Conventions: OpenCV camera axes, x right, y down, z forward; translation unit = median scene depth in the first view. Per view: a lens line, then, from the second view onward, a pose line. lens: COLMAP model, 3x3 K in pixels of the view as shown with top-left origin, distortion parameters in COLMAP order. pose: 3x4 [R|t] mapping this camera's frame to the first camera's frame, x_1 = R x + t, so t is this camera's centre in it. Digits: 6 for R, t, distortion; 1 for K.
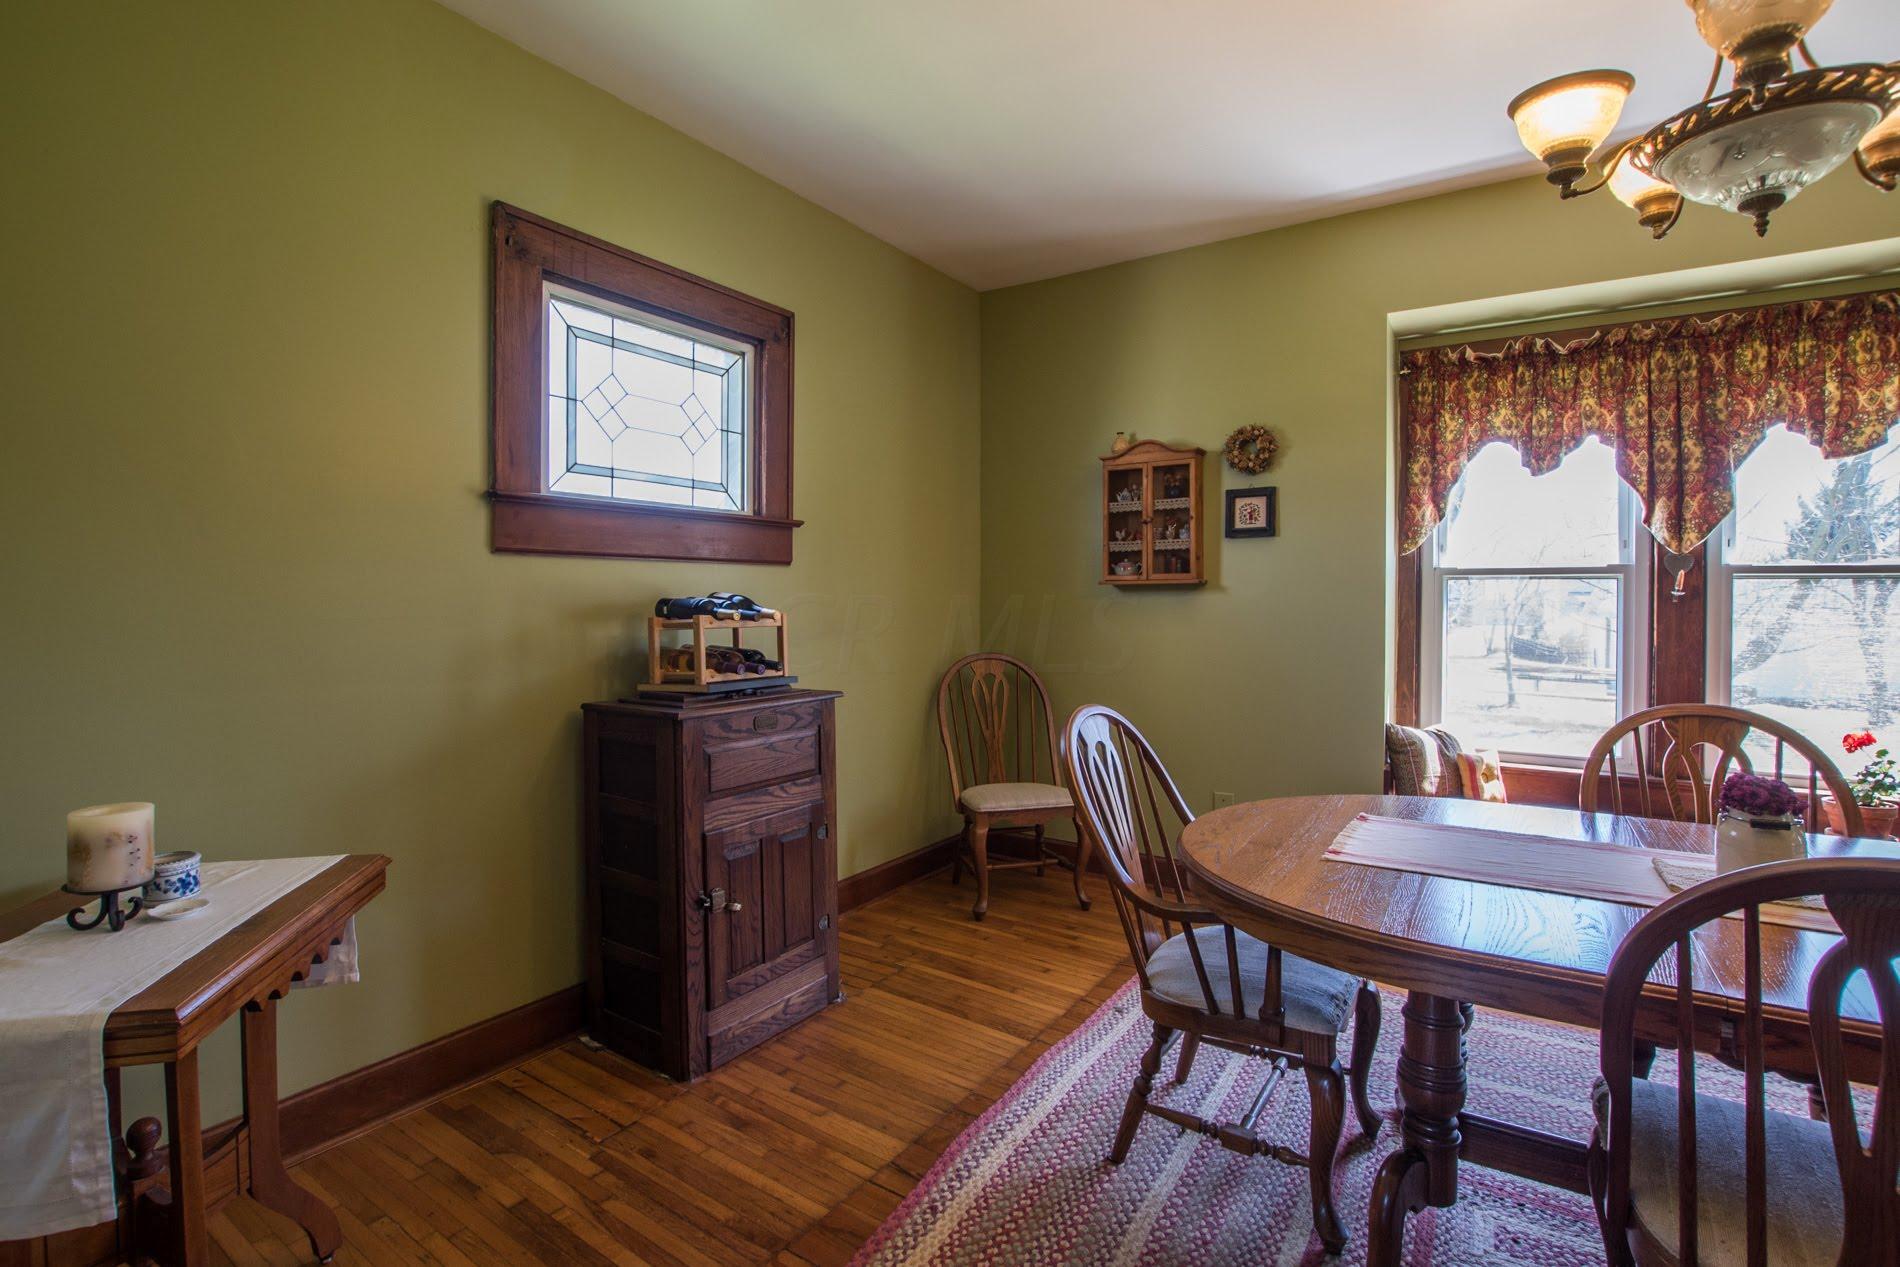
lens RADIAL K [[877.2, 0, 965.7], [0, 877.2, 605.6], [0, 0, 1]] dist [-0.035185, 0.005500]
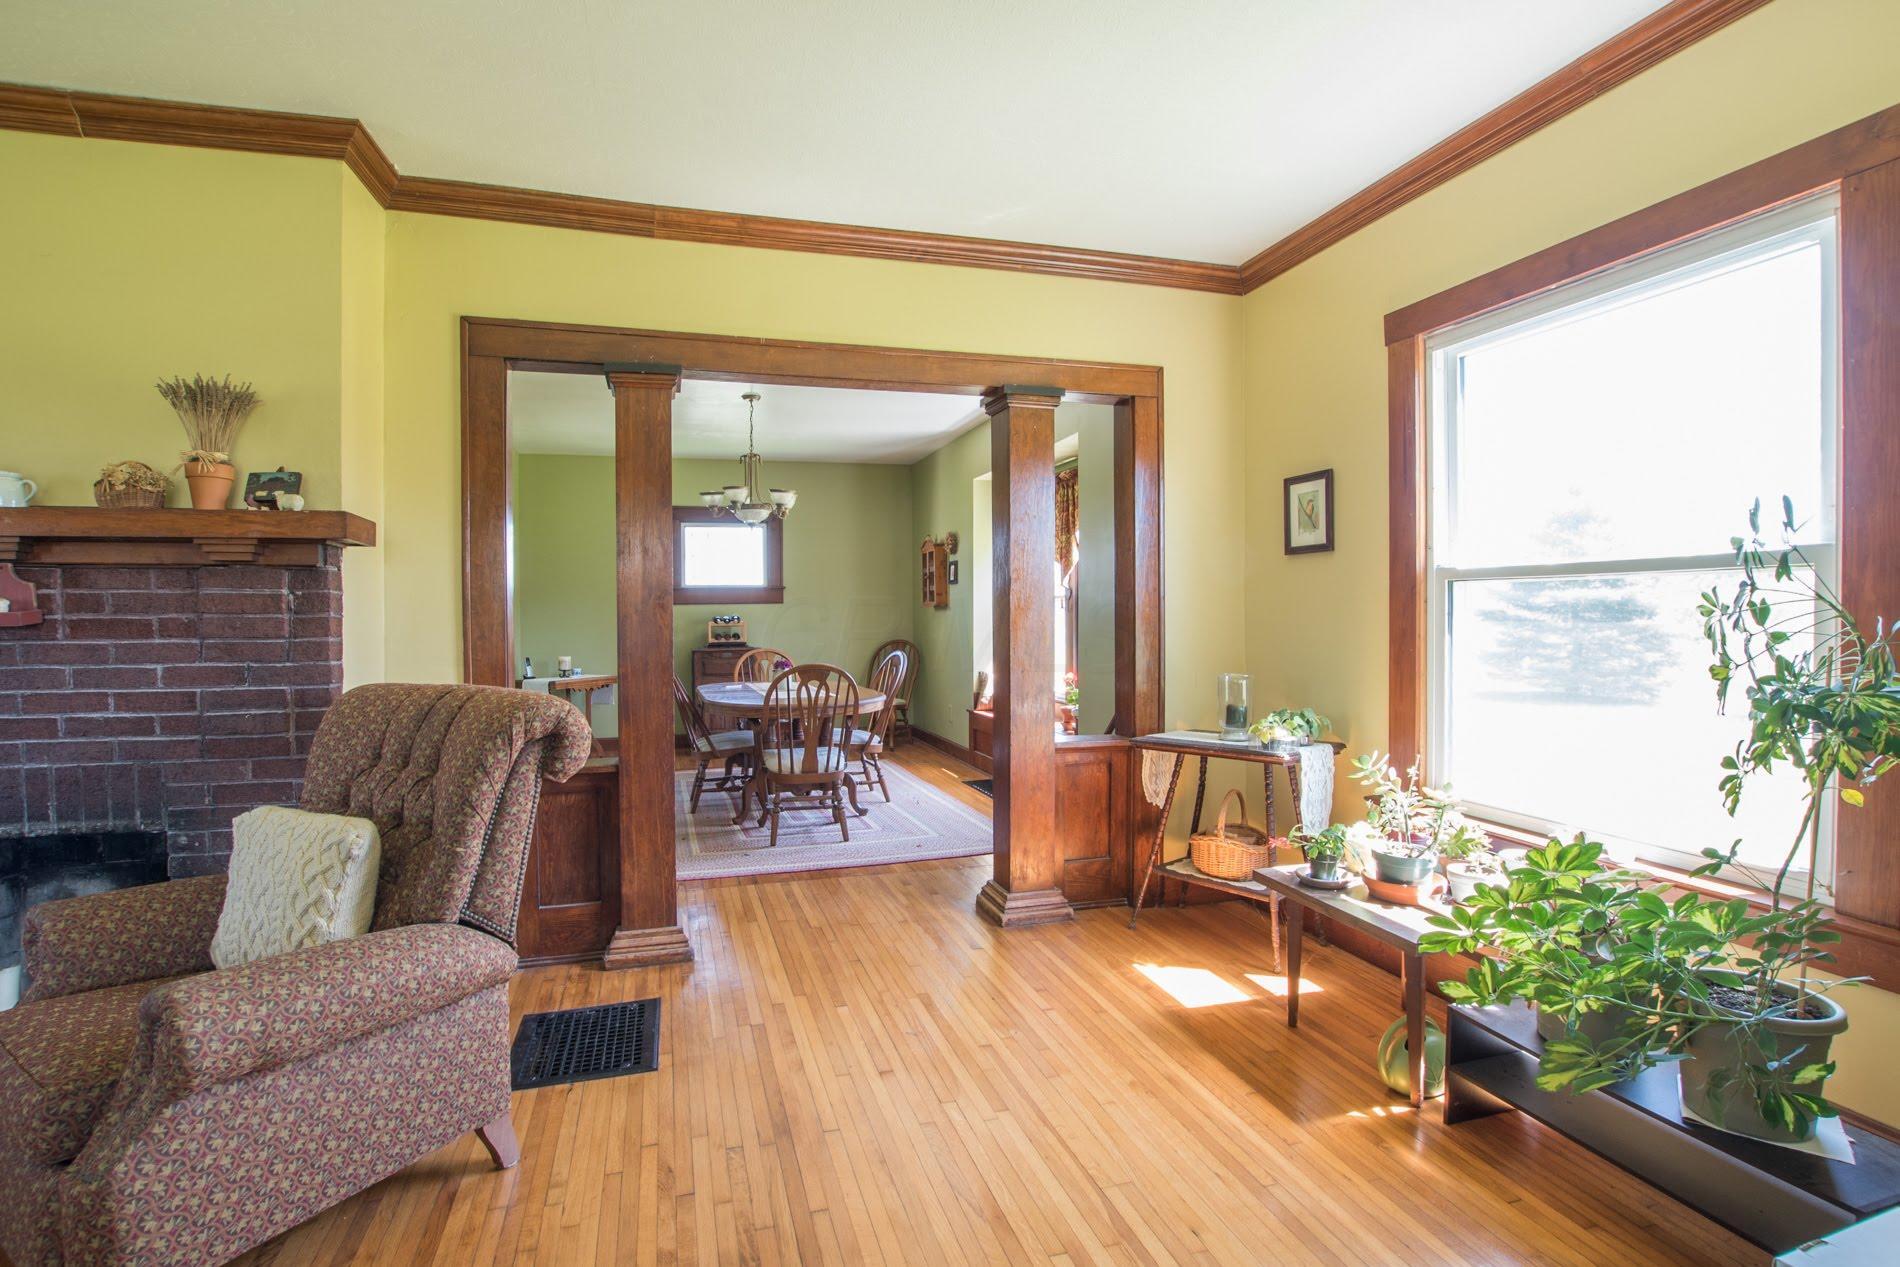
lens RADIAL K [[877.2, 0, 916.6], [0, 877.2, 620.0], [0, 0, 1]] dist [-0.035185, 0.005500]
pose [[0.764563, -0.008776, -0.644489, 1.968554], [0.008935, 0.999956, -0.003016, 0.017667], [0.644487, -0.003453, 0.764608, -0.830453]]
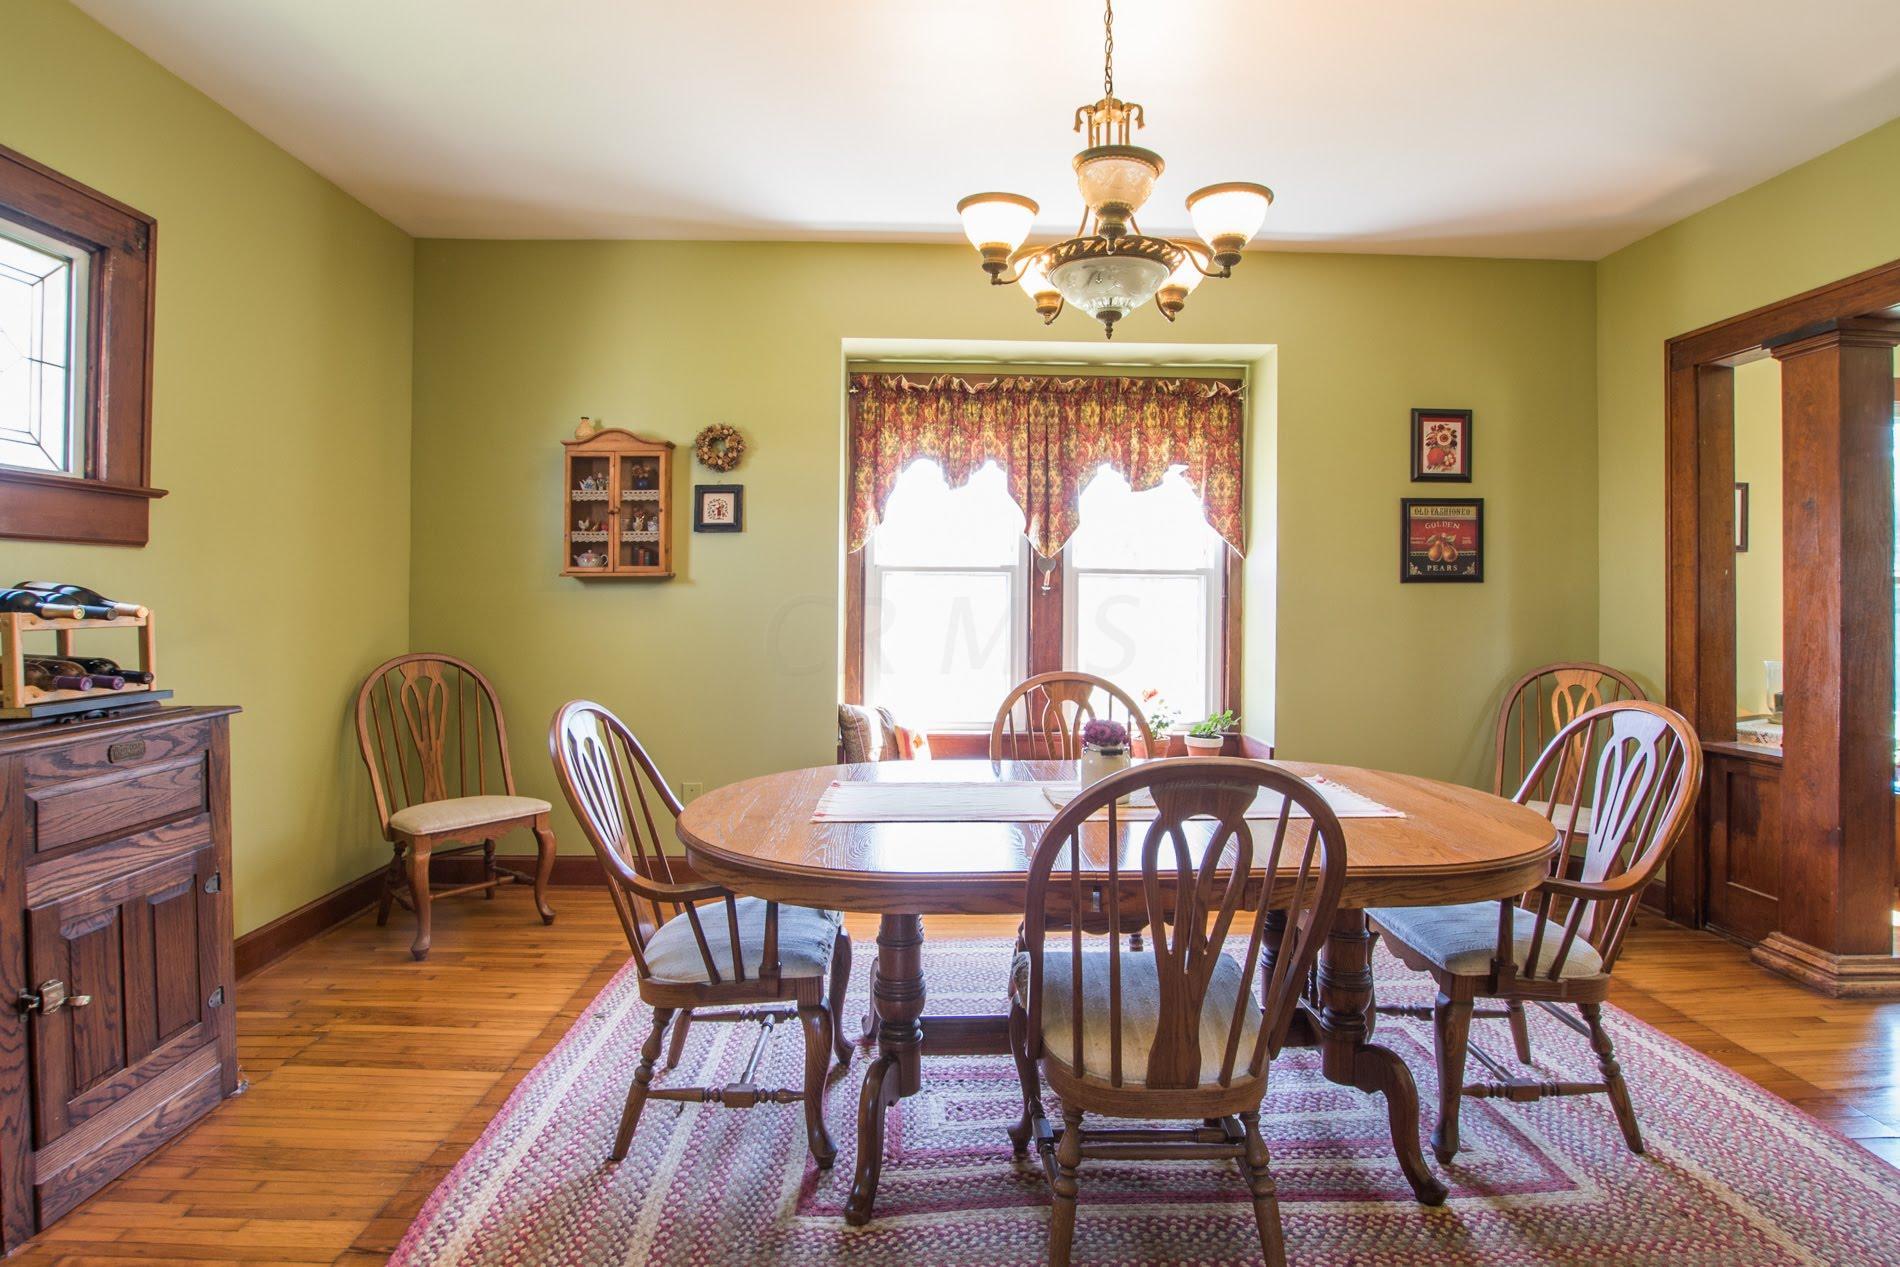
lens RADIAL K [[877.2, 0, 966.5], [0, 877.2, 595.1], [0, 0, 1]] dist [-0.035185, 0.005500]
pose [[0.818701, 0.000042, 0.574221, -0.034338], [0.001756, 0.999995, -0.002577, -0.000344], [-0.574218, 0.003119, 0.818697, -0.021129]]
